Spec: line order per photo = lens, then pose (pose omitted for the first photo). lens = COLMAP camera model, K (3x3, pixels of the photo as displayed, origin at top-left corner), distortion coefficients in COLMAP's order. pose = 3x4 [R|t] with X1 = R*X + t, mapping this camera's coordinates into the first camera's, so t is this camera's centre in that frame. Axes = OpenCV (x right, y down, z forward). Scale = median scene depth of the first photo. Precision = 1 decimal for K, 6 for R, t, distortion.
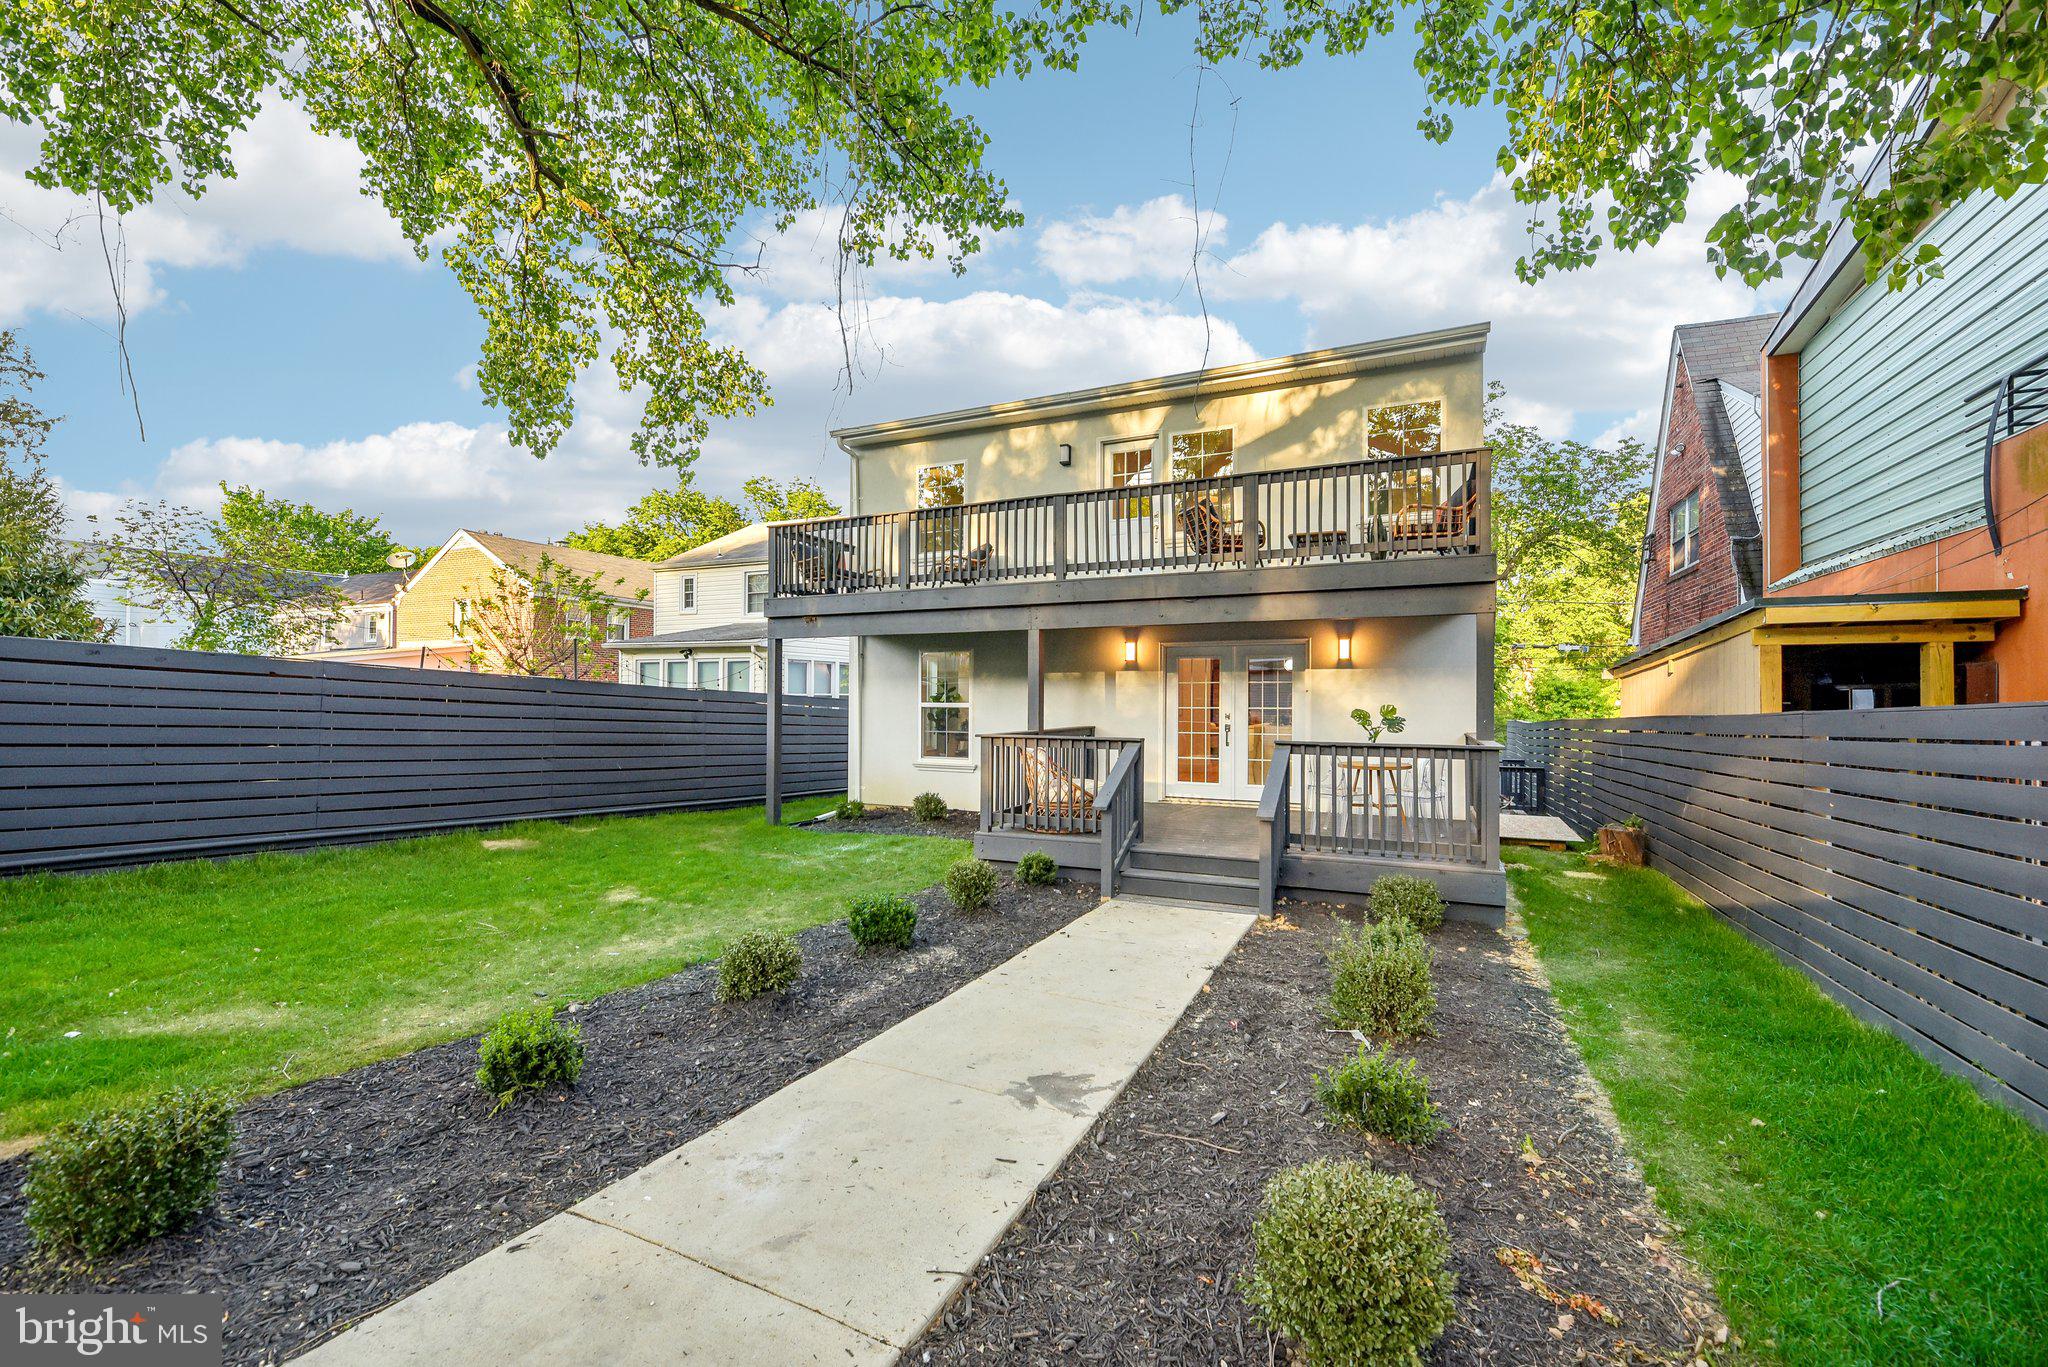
lens RADIAL K [[855.7, 0, 1091.1], [0, 855.7, 685.0], [0, 0, 1]] dist [-0.001044, -0.000861]
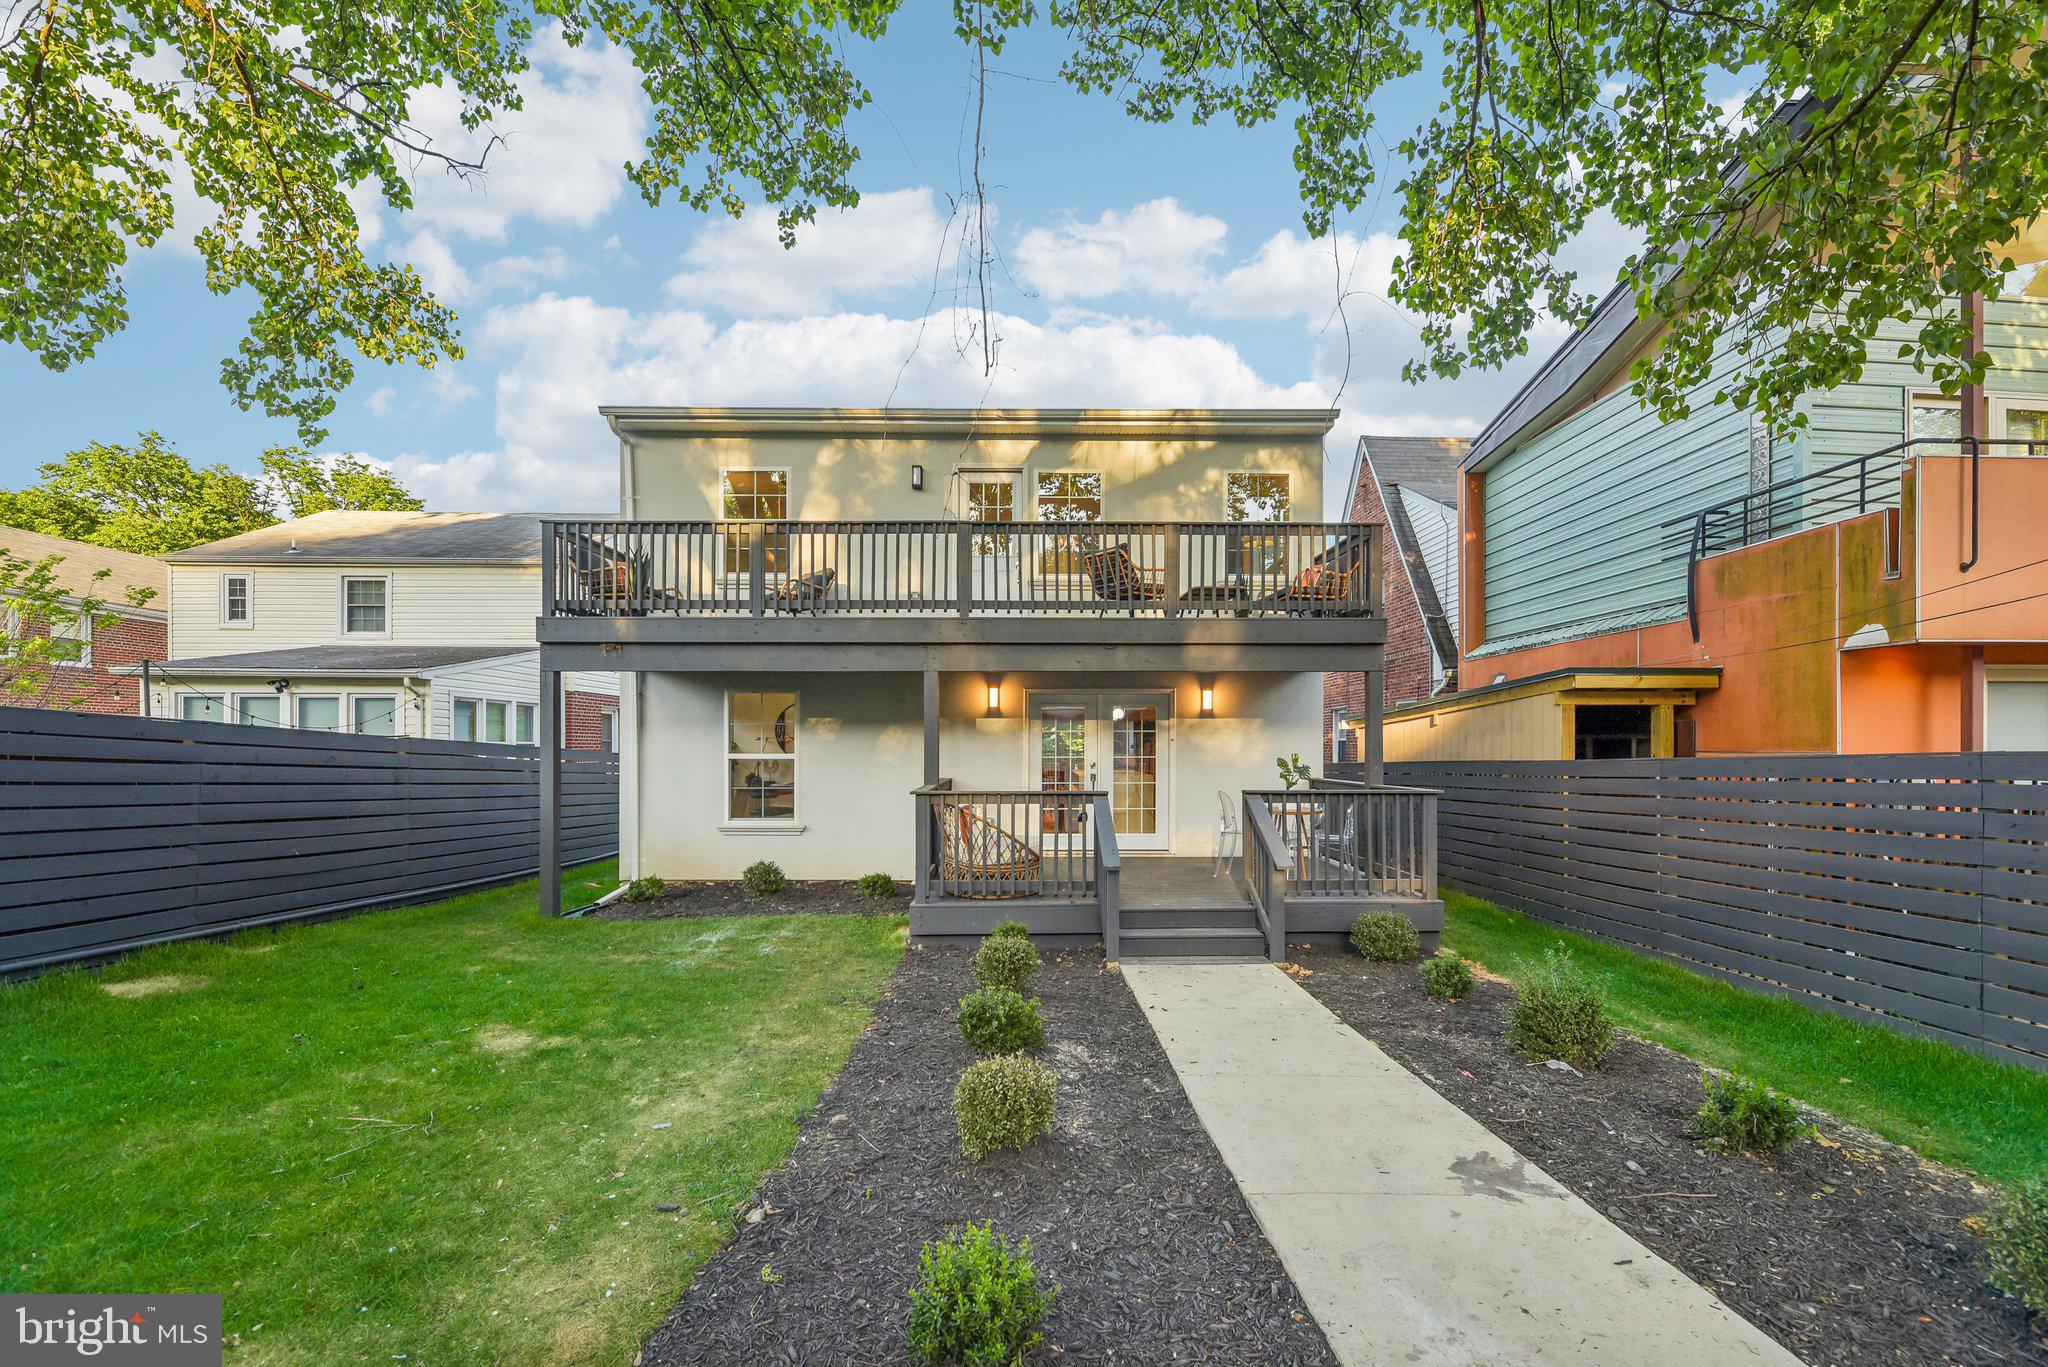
lens RADIAL K [[855.7, 0, 1081.5], [0, 855.7, 739.0], [0, 0, 1]] dist [-0.001044, -0.000861]
pose [[0.901316, 0.000228, 0.433163, -0.271620], [-0.004368, 0.999954, 0.008562, -0.002330], [-0.433141, -0.009609, 0.901275, 0.115712]]
